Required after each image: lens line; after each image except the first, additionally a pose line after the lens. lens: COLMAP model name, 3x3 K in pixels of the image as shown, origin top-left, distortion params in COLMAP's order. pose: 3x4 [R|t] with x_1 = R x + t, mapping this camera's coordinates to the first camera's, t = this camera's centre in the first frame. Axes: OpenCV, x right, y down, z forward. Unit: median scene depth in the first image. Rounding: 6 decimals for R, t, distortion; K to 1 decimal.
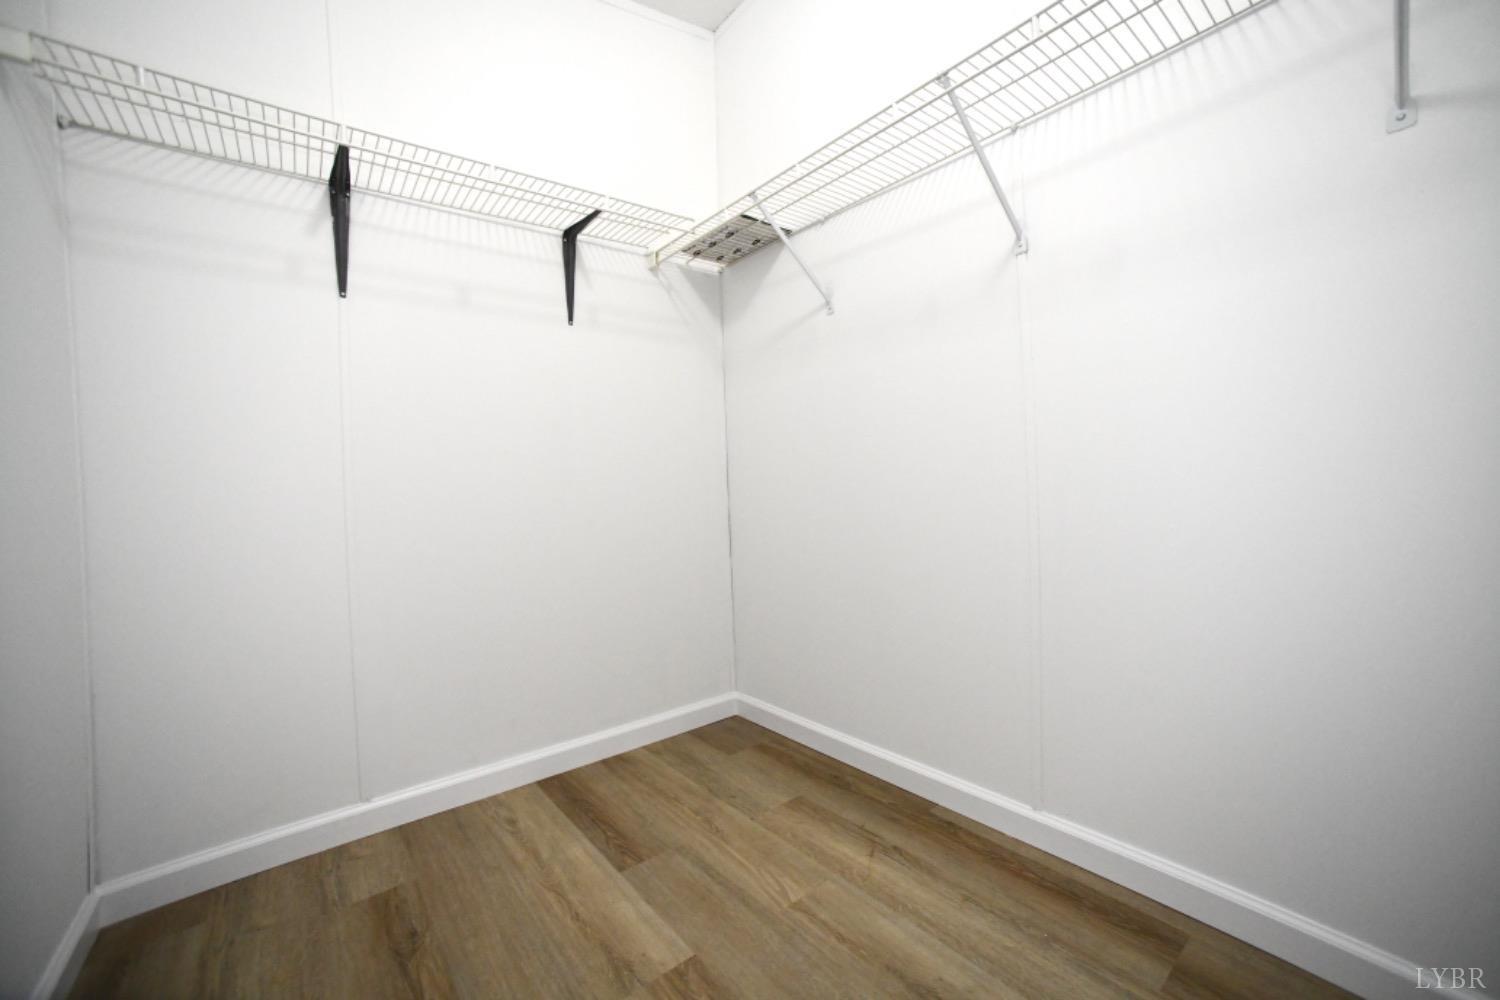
lens RADIAL K [[590.0, 0, 752.9], [0, 590.0, 492.2], [0, 0, 1]] dist [-0.060493, 0.024972]
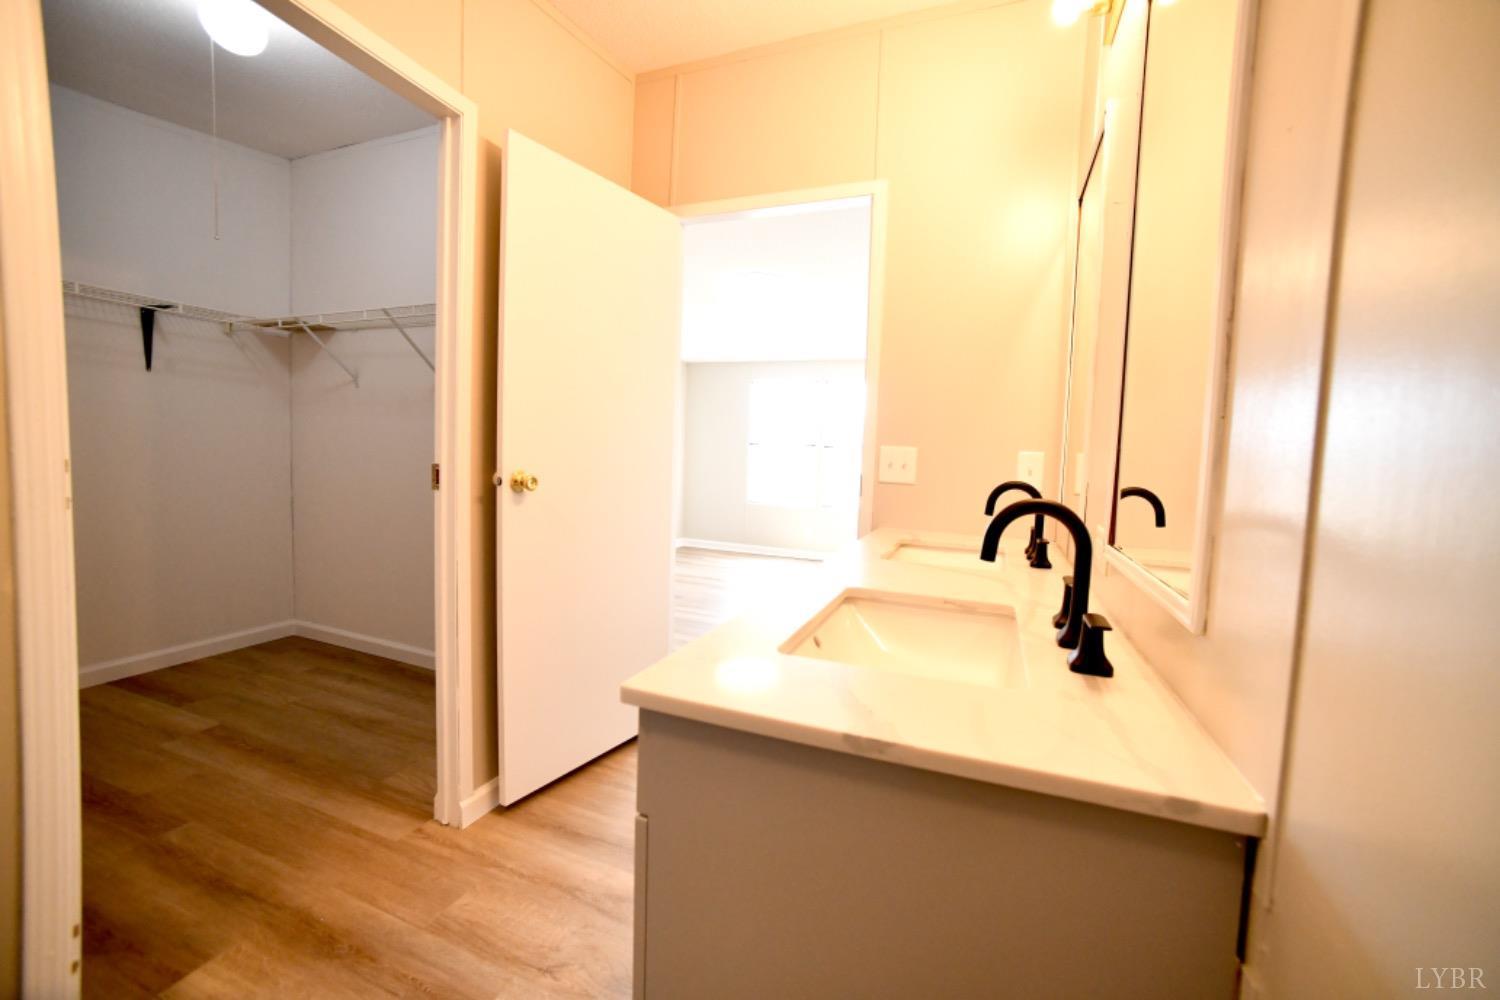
lens RADIAL K [[590.0, 0, 752.9], [0, 590.0, 492.2], [0, 0, 1]] dist [-0.060493, 0.024972]
pose [[0.869895, 0.035639, 0.491948, 0.314730], [-0.062218, 0.997348, 0.037767, -0.134366], [-0.489297, -0.063461, 0.869805, -0.996810]]
